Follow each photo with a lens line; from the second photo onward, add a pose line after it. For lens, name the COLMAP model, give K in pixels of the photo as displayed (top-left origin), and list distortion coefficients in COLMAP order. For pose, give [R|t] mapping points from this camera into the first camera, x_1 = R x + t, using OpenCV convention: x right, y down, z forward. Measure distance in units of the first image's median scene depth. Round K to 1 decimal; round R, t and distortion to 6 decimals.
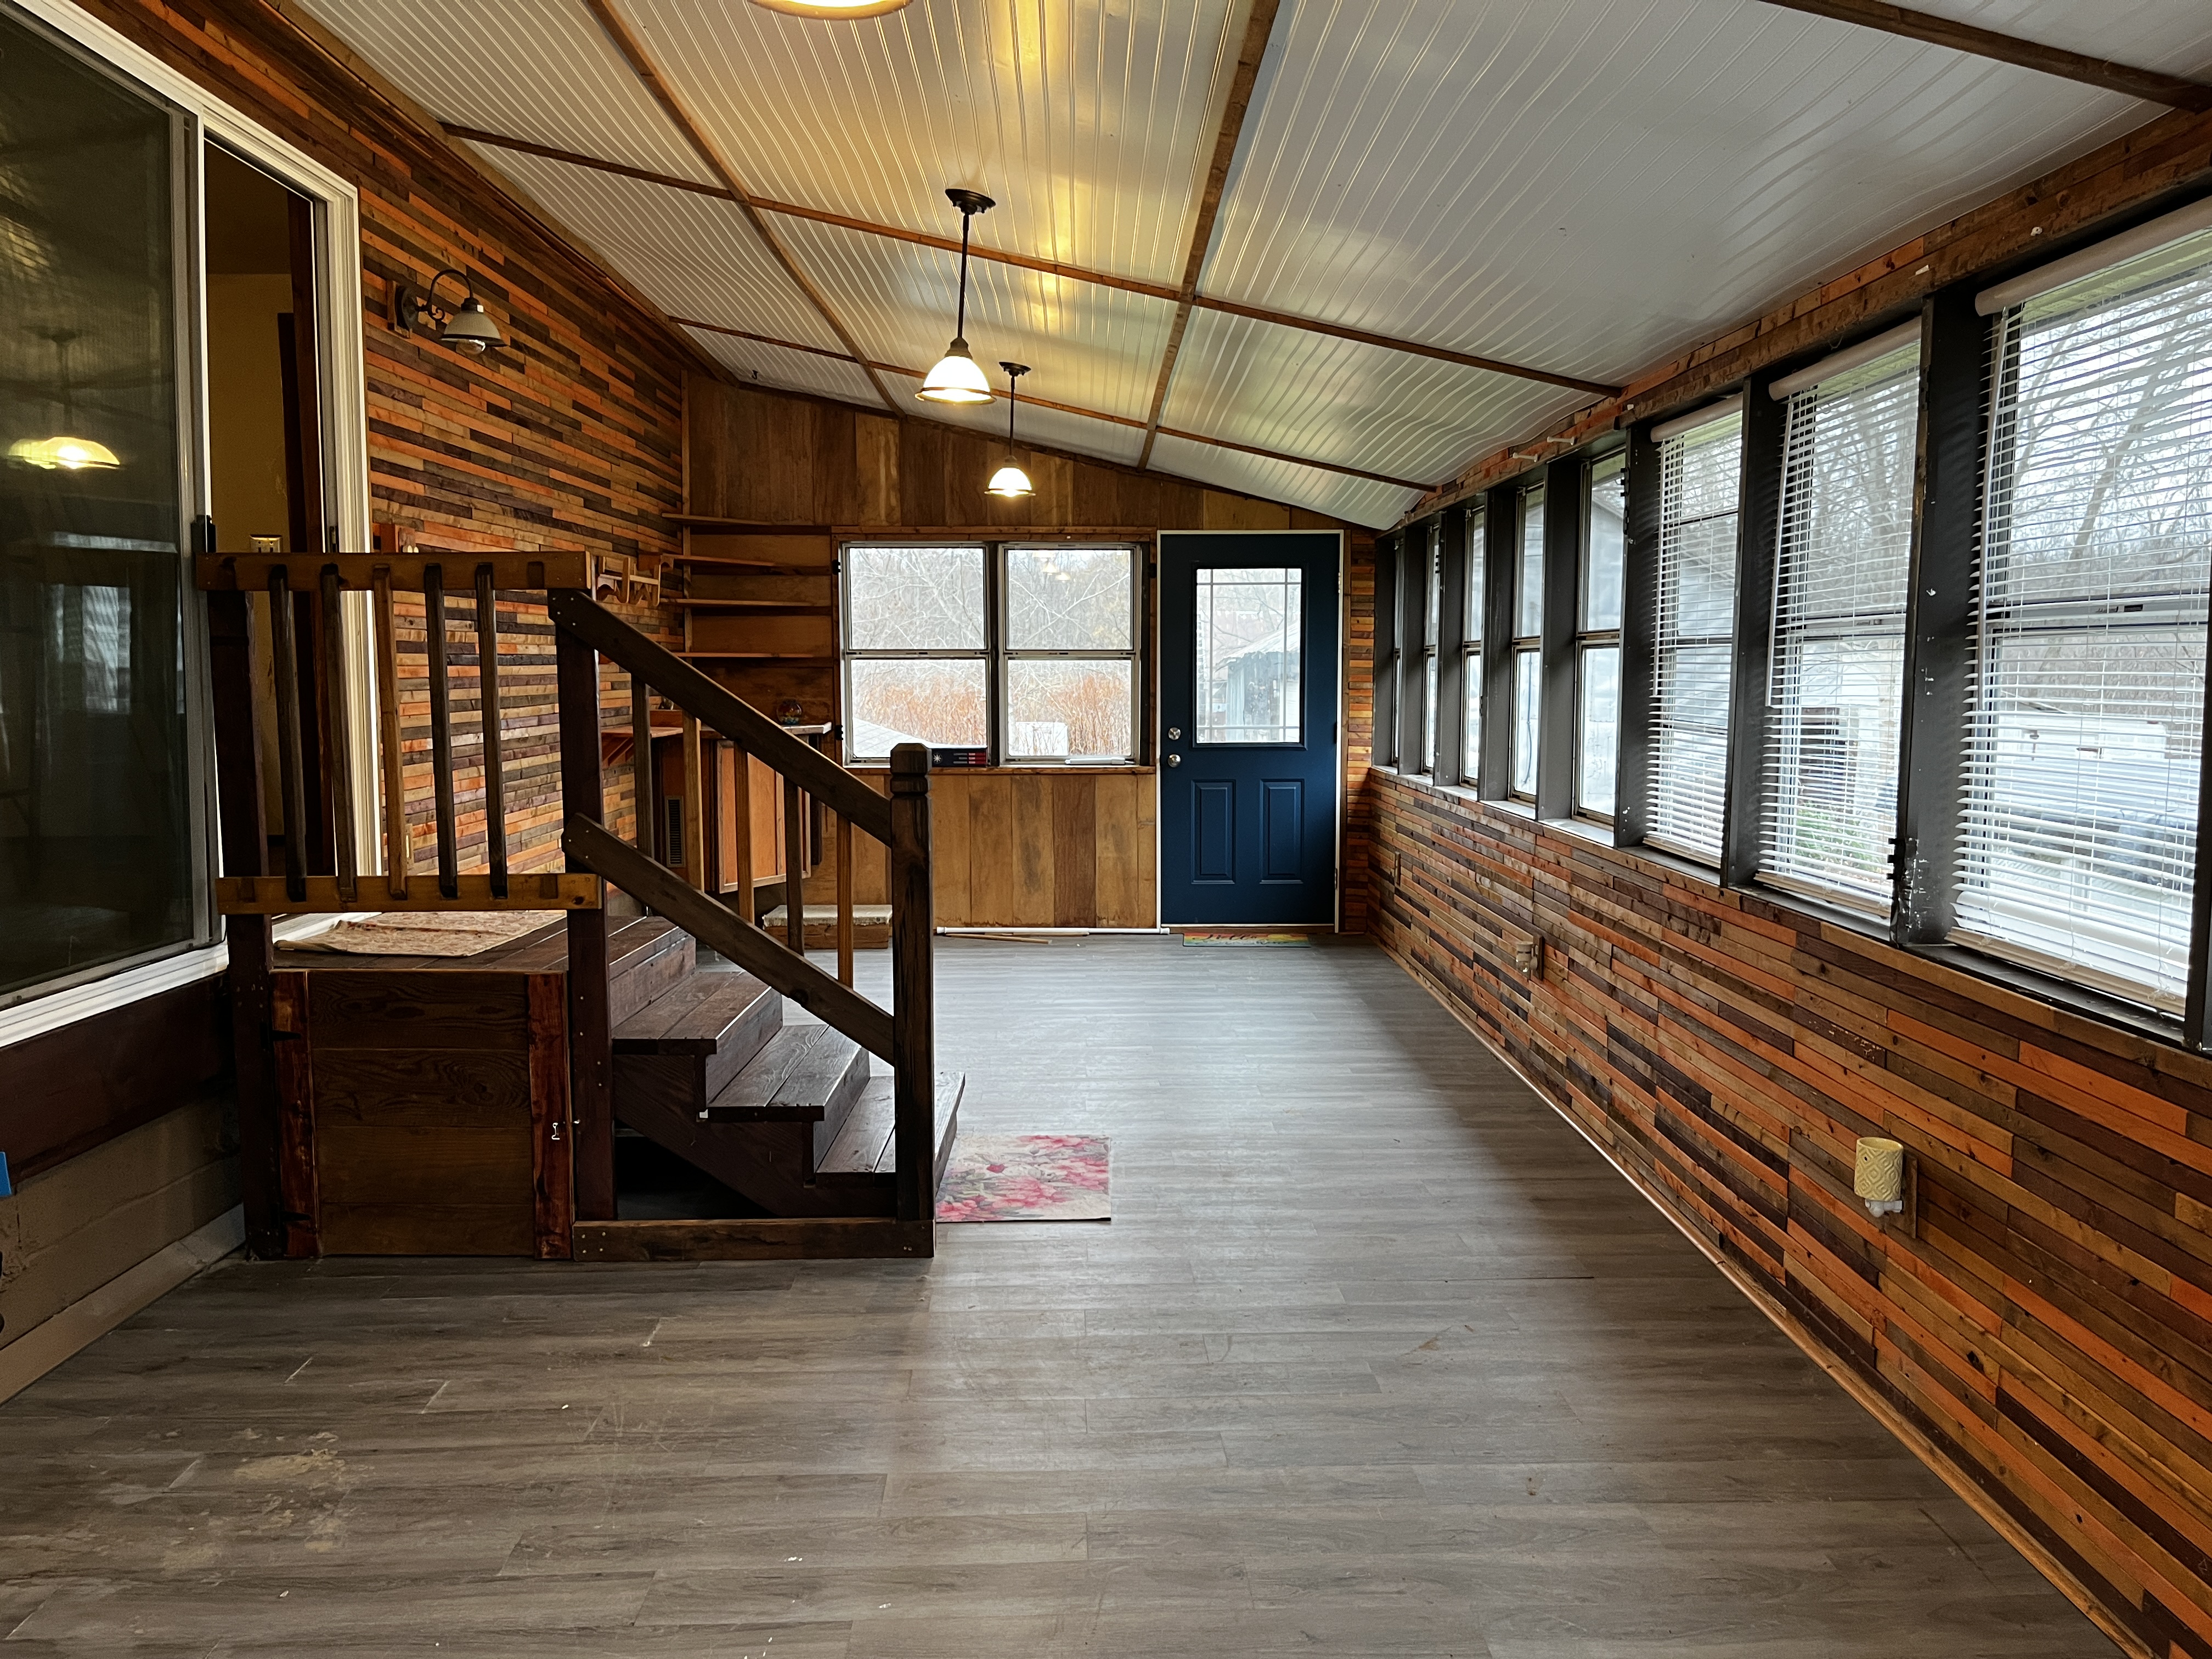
lens RADIAL K [[1679.2, 0, 1121.4], [0, 1679.2, 838.1], [0, 0, 1]] dist [0.039764, -0.047376]
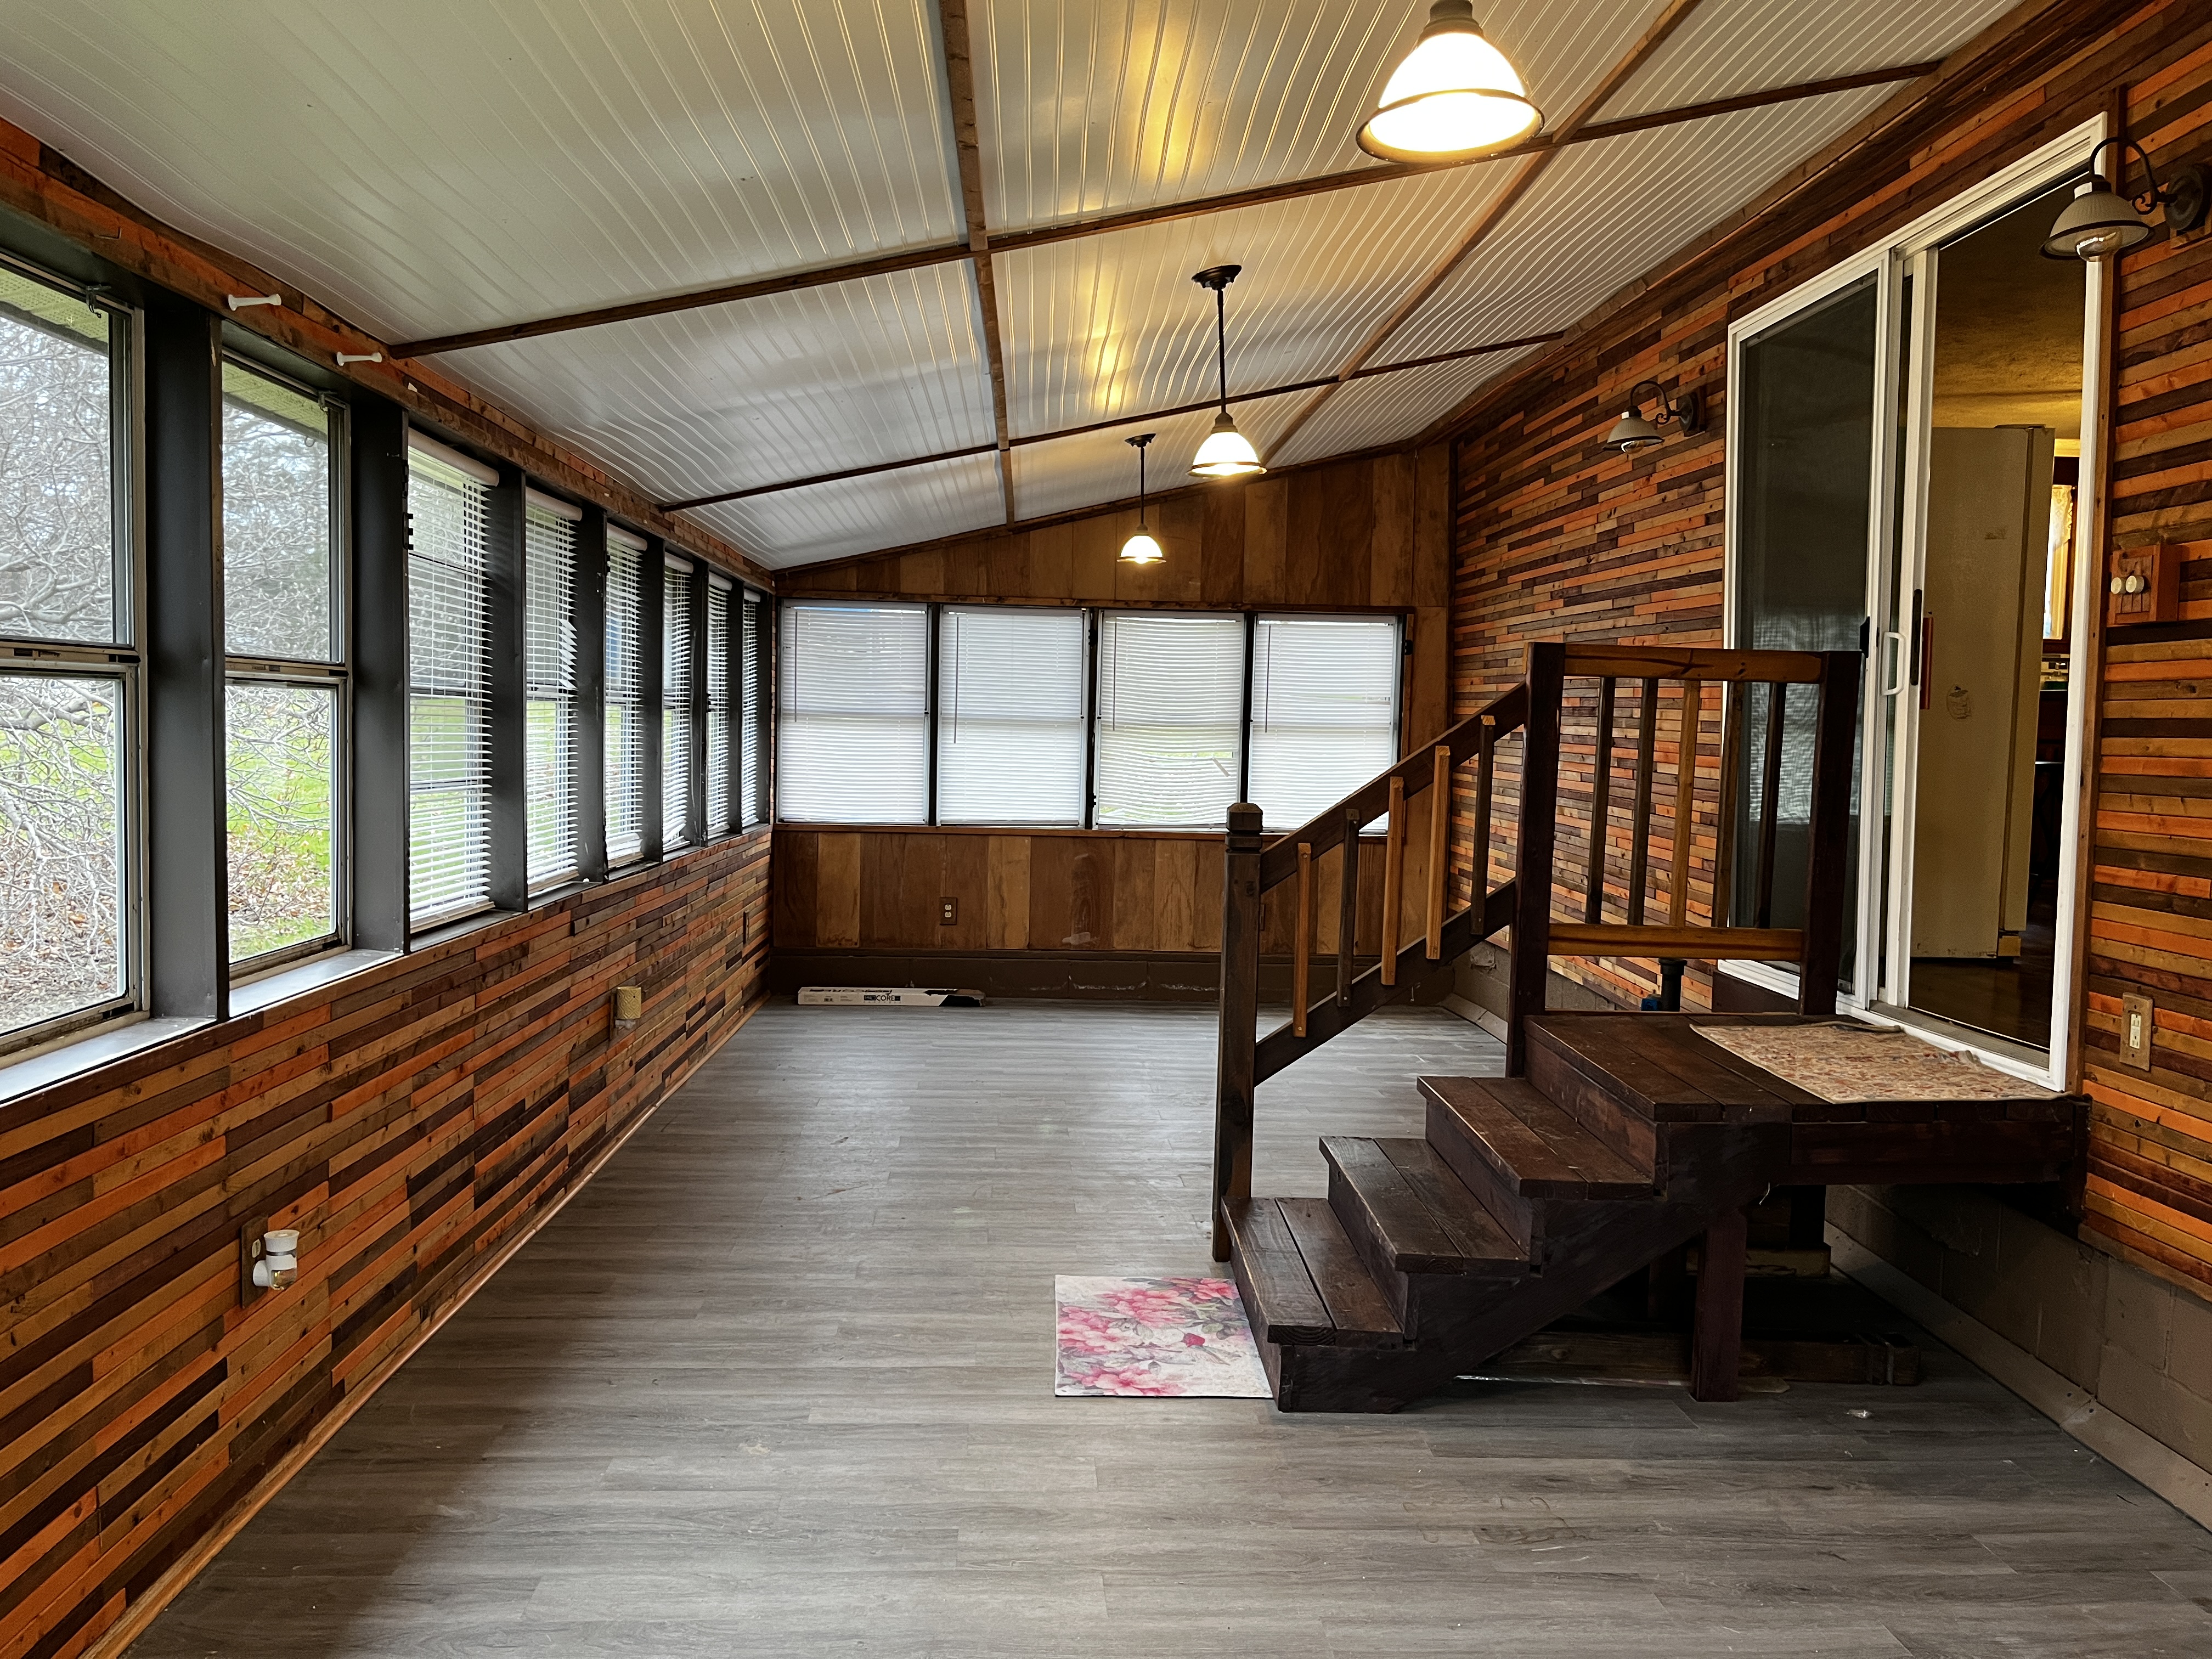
lens RADIAL K [[1679.2, 0, 1099.4], [0, 1679.2, 822.4], [0, 0, 1]] dist [0.039764, -0.047376]
pose [[-0.999604, -0.022367, -0.017065, -0.008325], [-0.024764, 0.987388, 0.156368, -0.182367], [0.013352, 0.156728, -0.987552, 1.768582]]
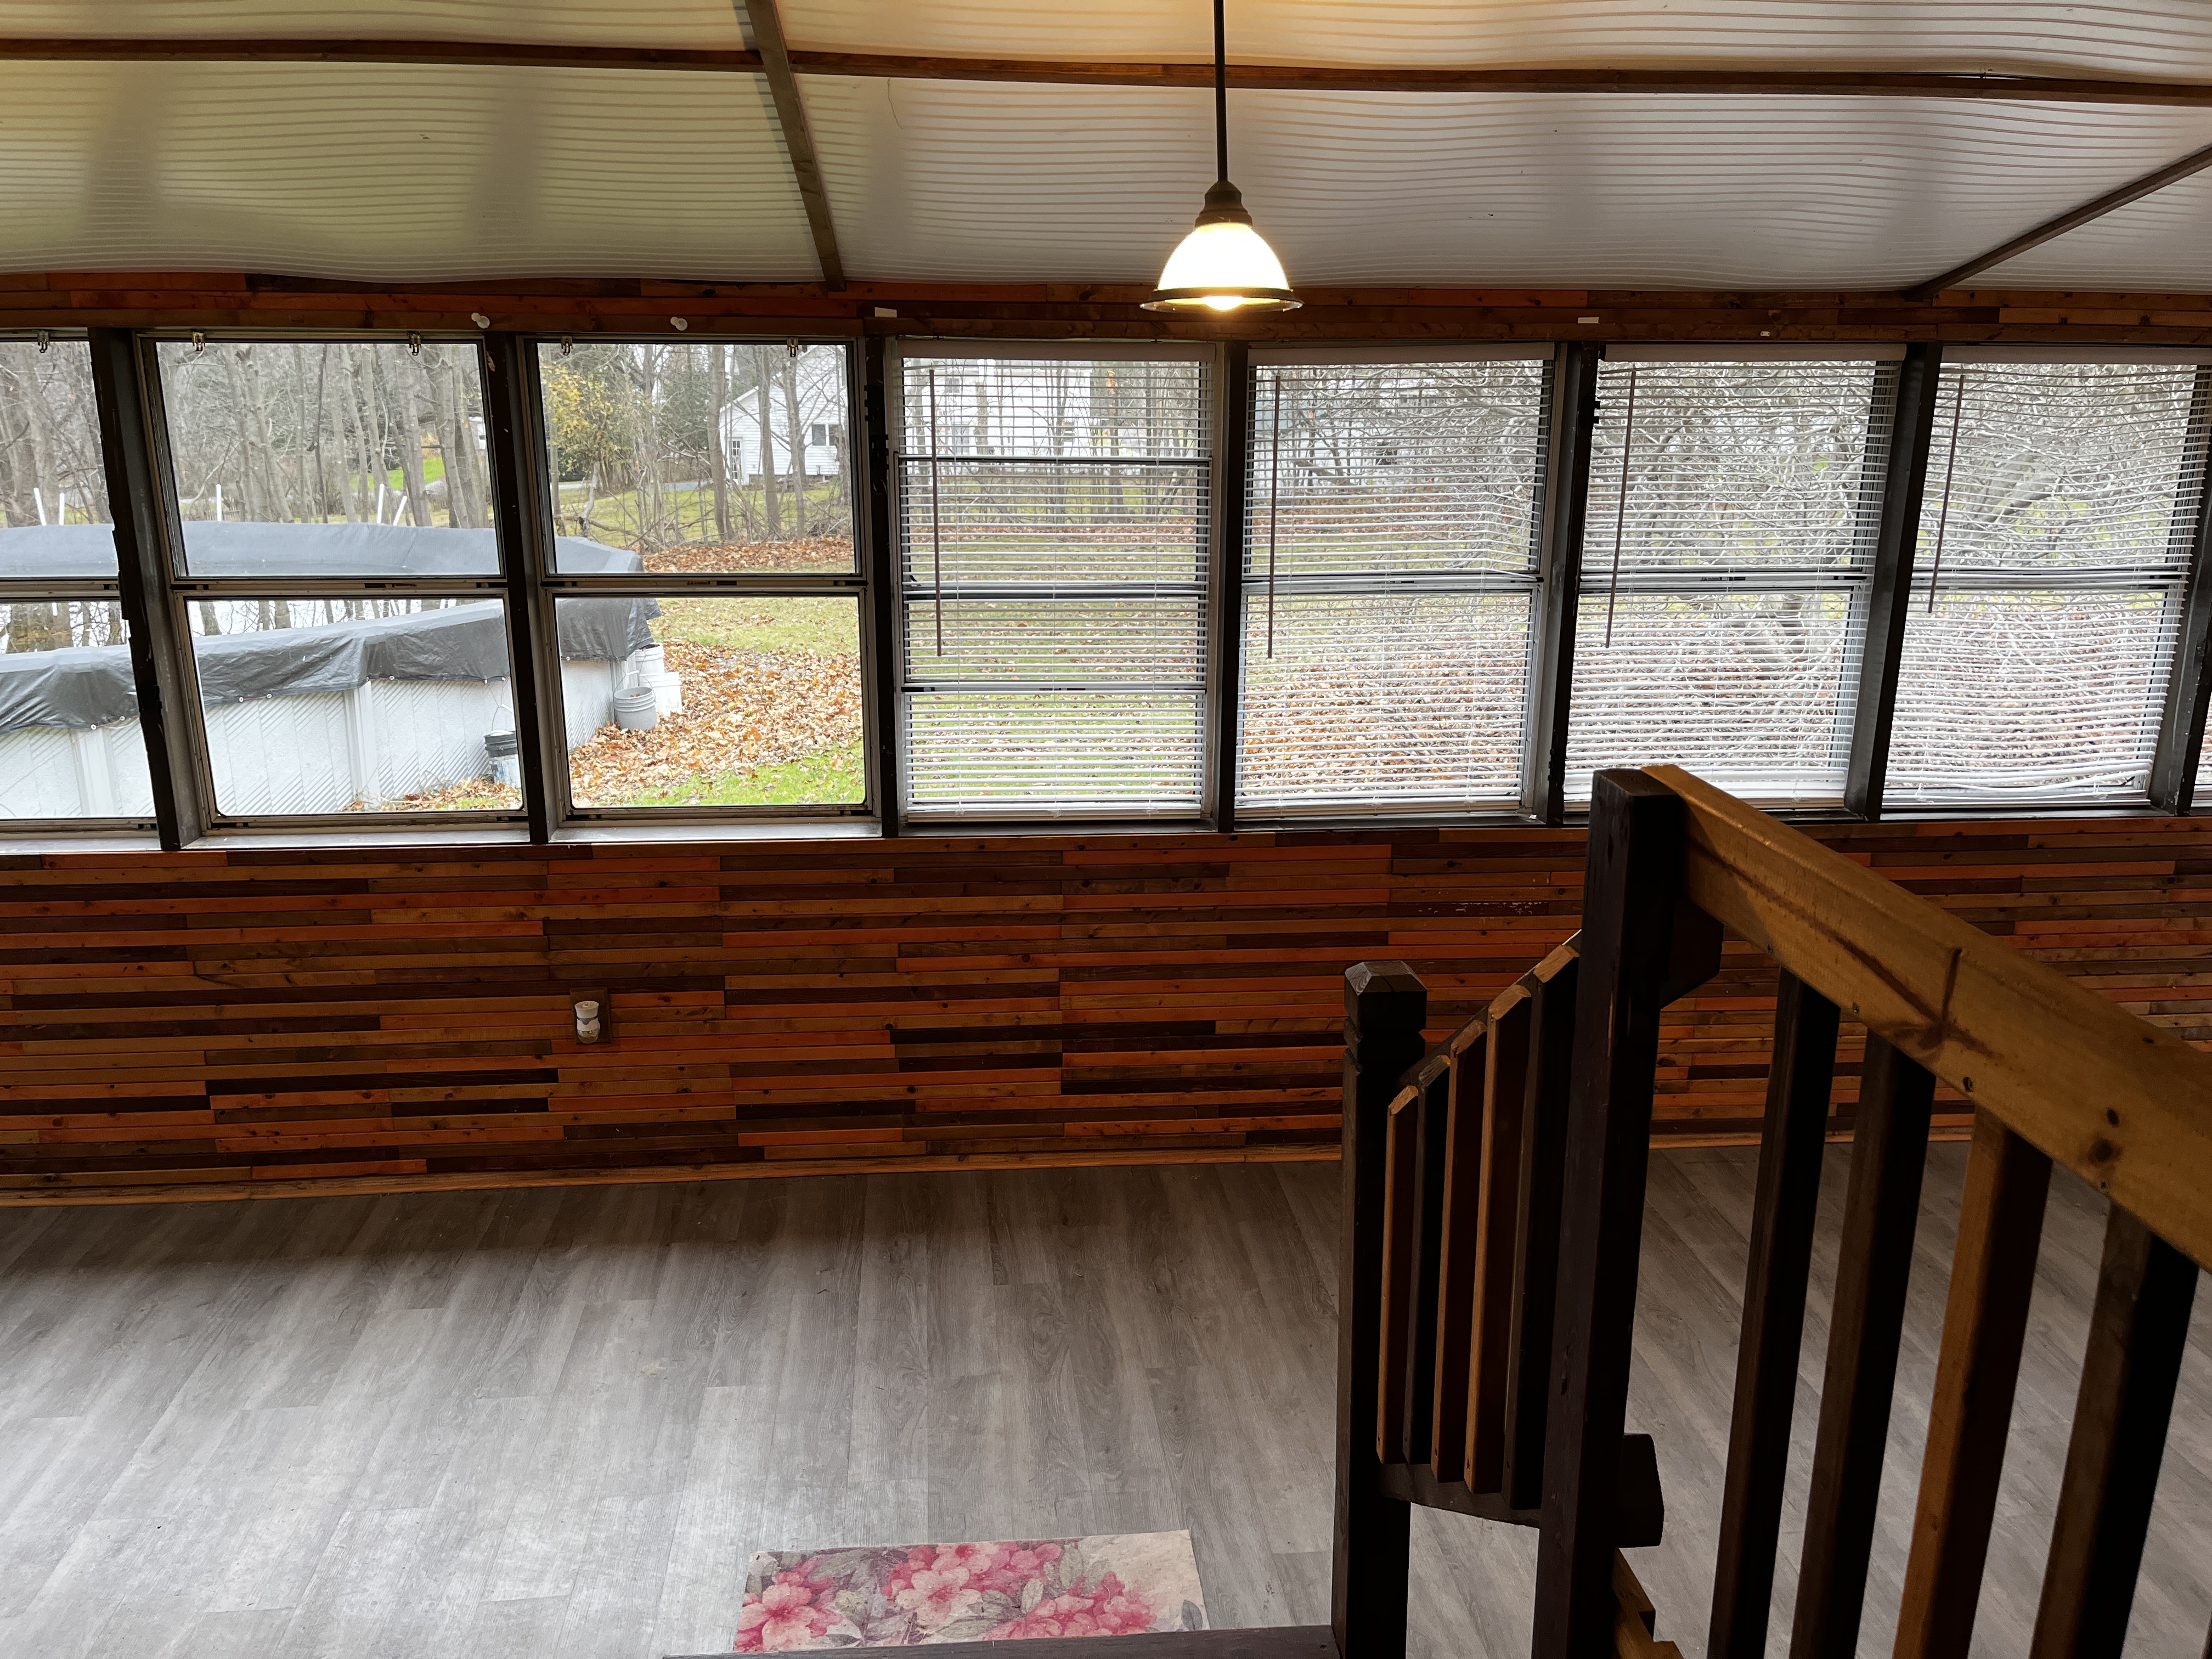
lens RADIAL K [[1679.2, 0, 1113.8], [0, 1679.2, 829.8], [0, 0, 1]] dist [0.039764, -0.047376]
pose [[-0.070475, -0.271147, 0.959954, -0.542552], [0.093491, 0.956316, 0.276983, -0.226903], [-0.993123, 0.109268, -0.042047, 0.929681]]
